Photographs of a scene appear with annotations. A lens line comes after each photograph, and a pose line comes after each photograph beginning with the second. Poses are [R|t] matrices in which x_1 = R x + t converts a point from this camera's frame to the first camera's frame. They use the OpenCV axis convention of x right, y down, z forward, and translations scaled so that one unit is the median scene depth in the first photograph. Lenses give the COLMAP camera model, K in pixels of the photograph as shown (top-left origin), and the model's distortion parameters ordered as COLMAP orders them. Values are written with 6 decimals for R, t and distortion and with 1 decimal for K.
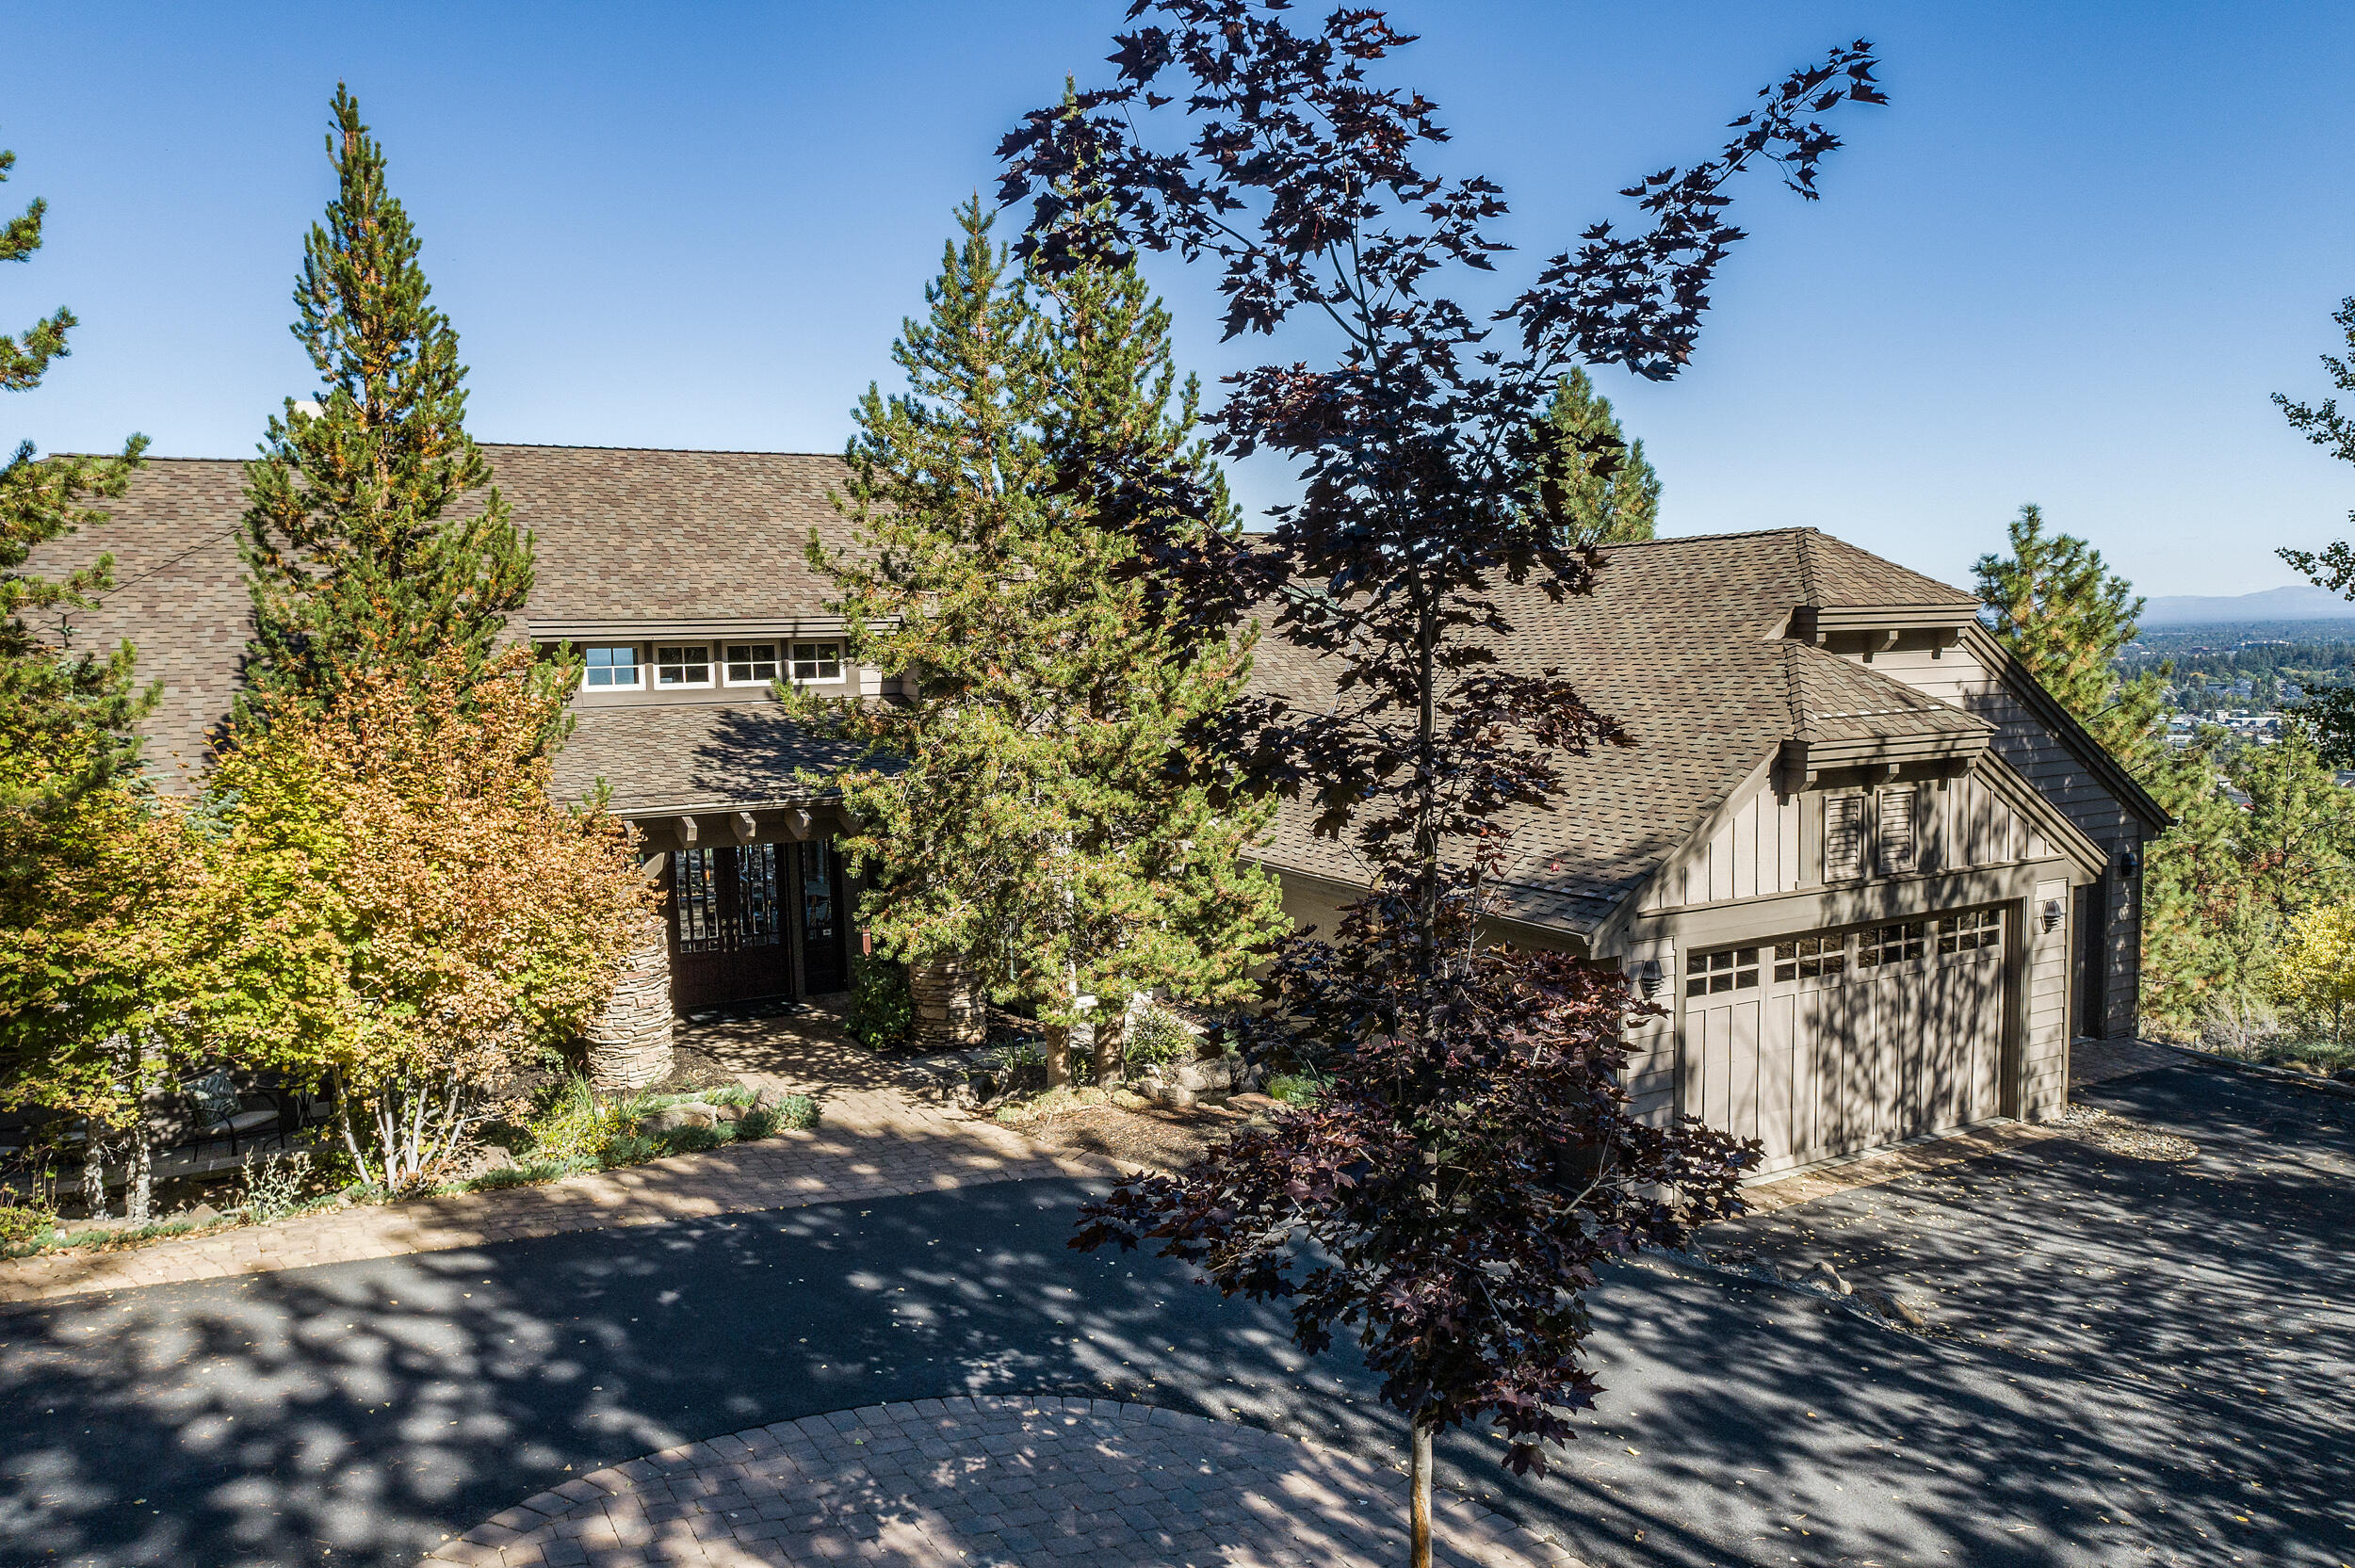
lens RADIAL K [[1633.2, 0, 1177.5], [0, 1633.2, 784.0], [0, 0, 1]] dist [0.000879, 0.023040]
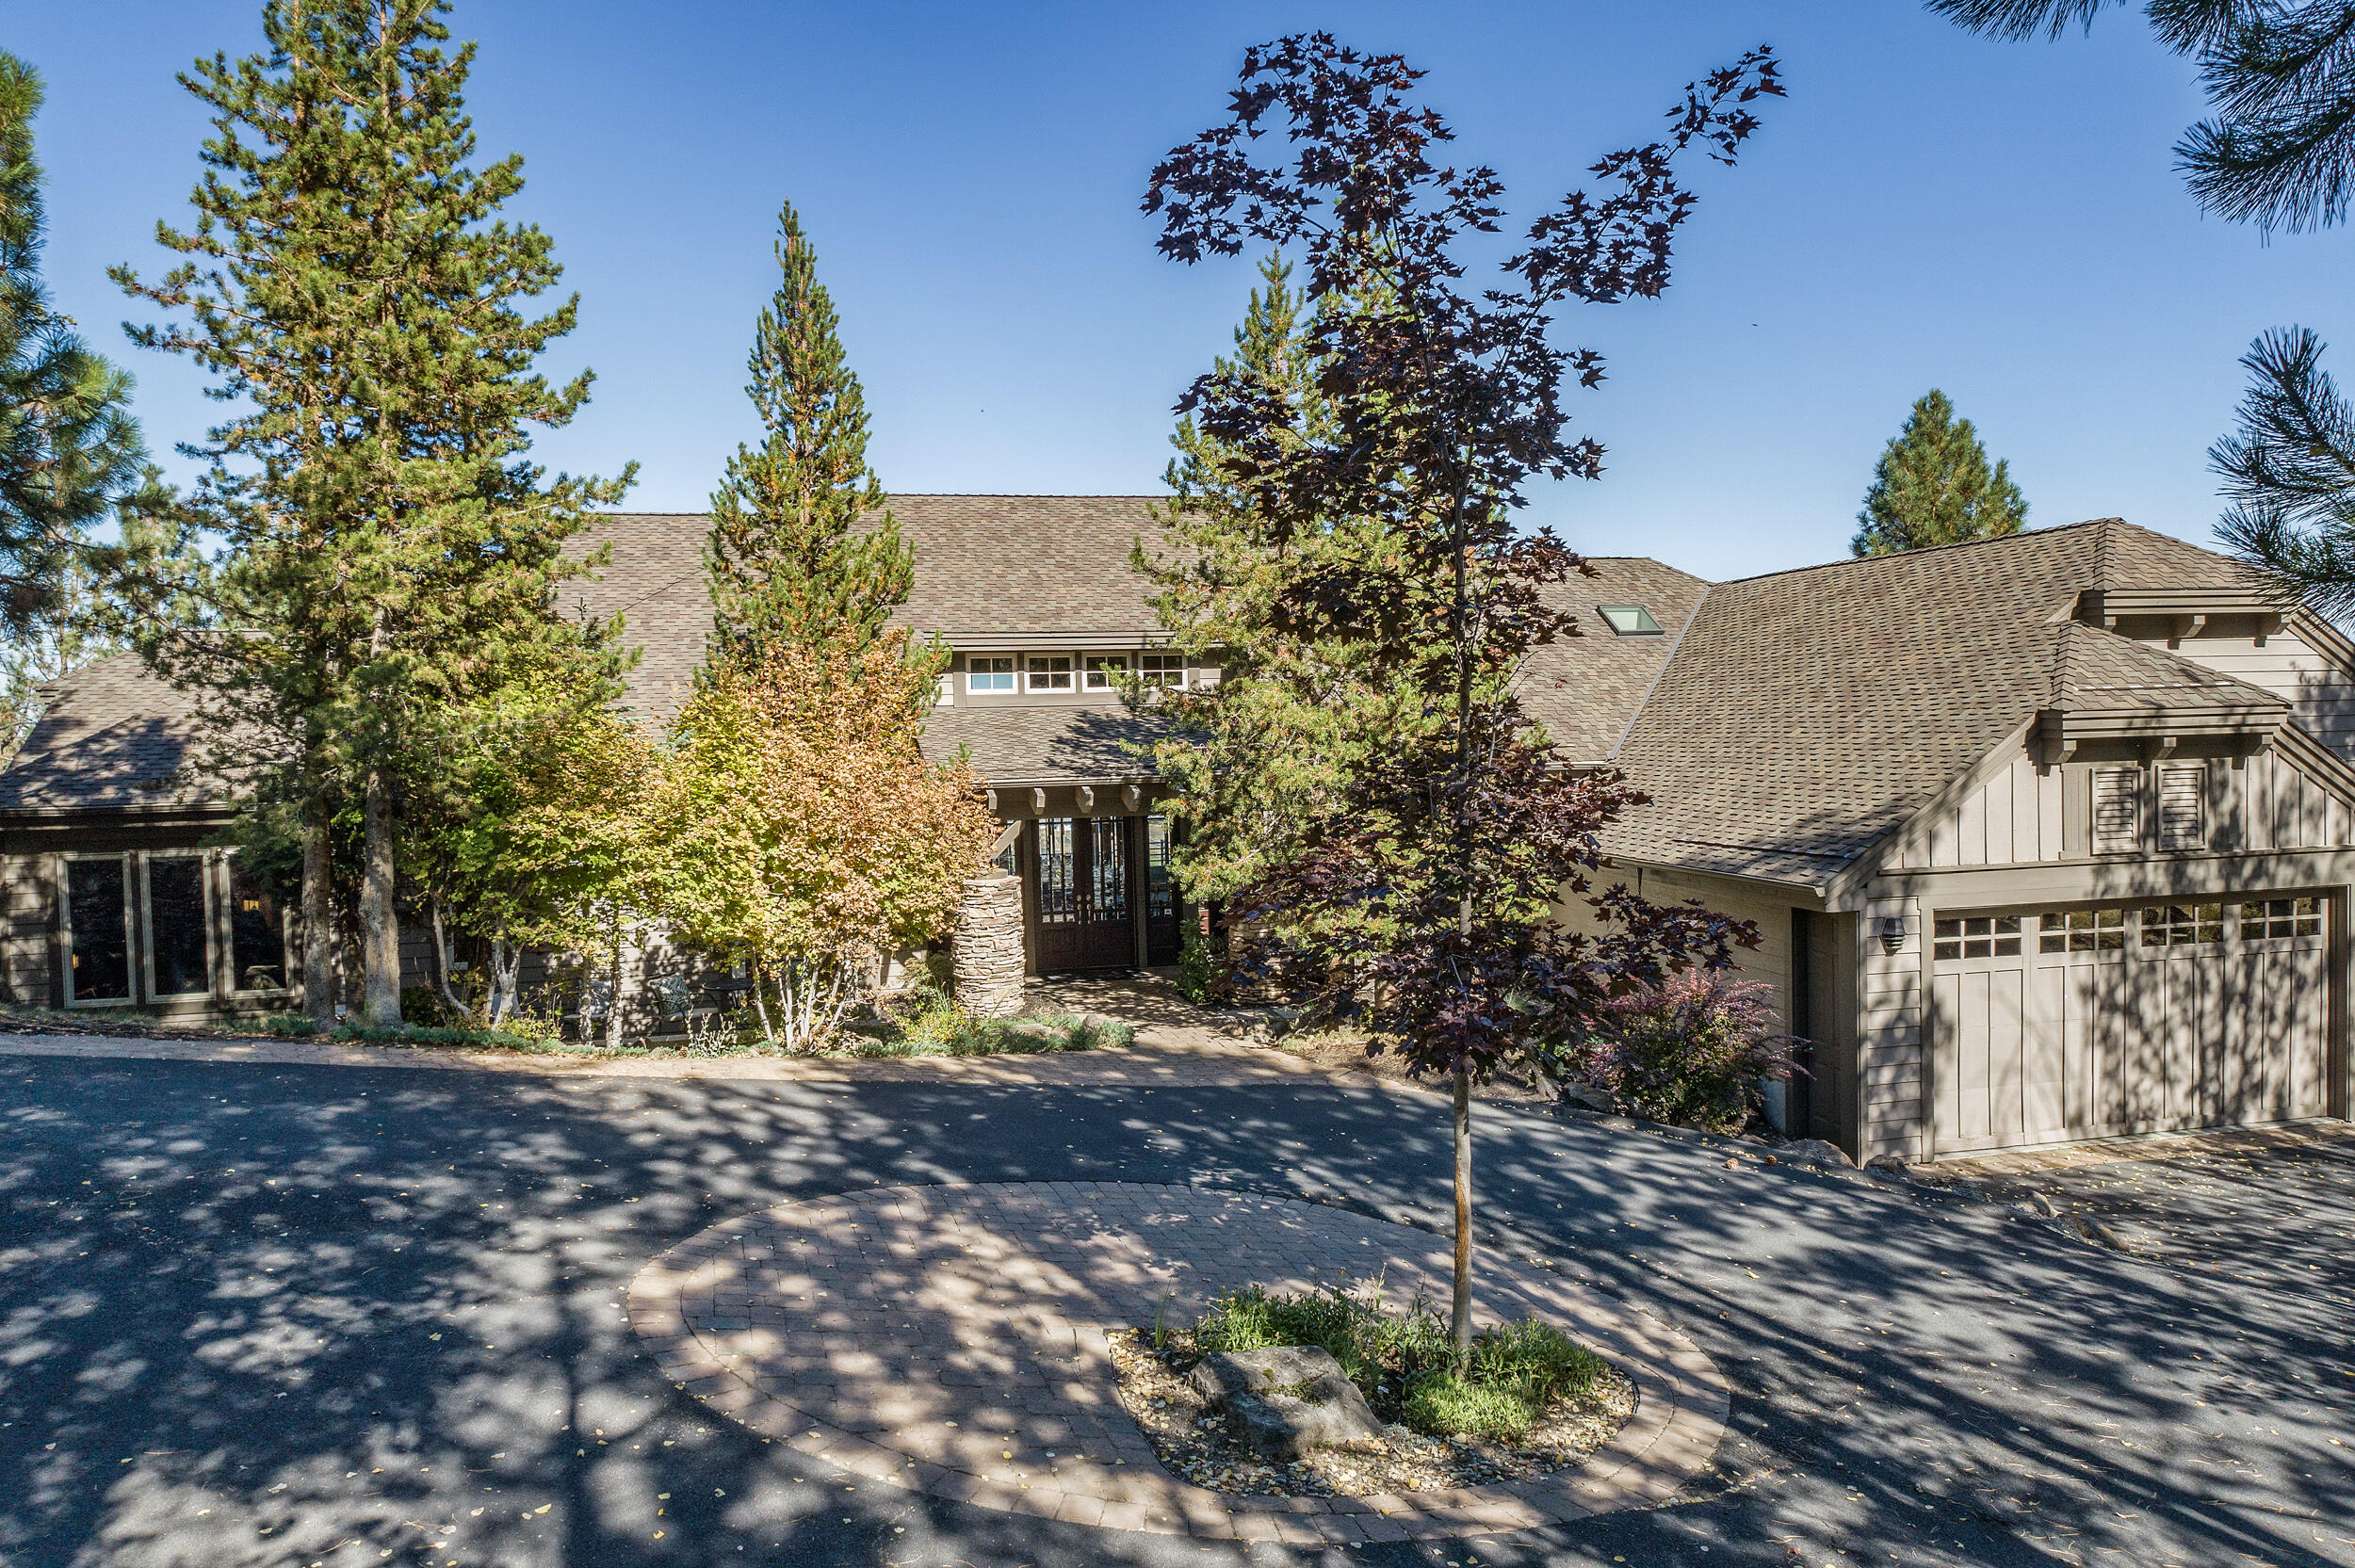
lens RADIAL K [[1653.2, 0, 1177.5], [0, 1653.2, 784.0], [0, 0, 1]] dist [0.007785, 0.033662]
pose [[0.967584, 0.007773, -0.252428, 0.116840], [-0.020514, 0.998643, -0.047878, 0.085280], [0.251713, 0.051504, 0.966430, -0.153311]]
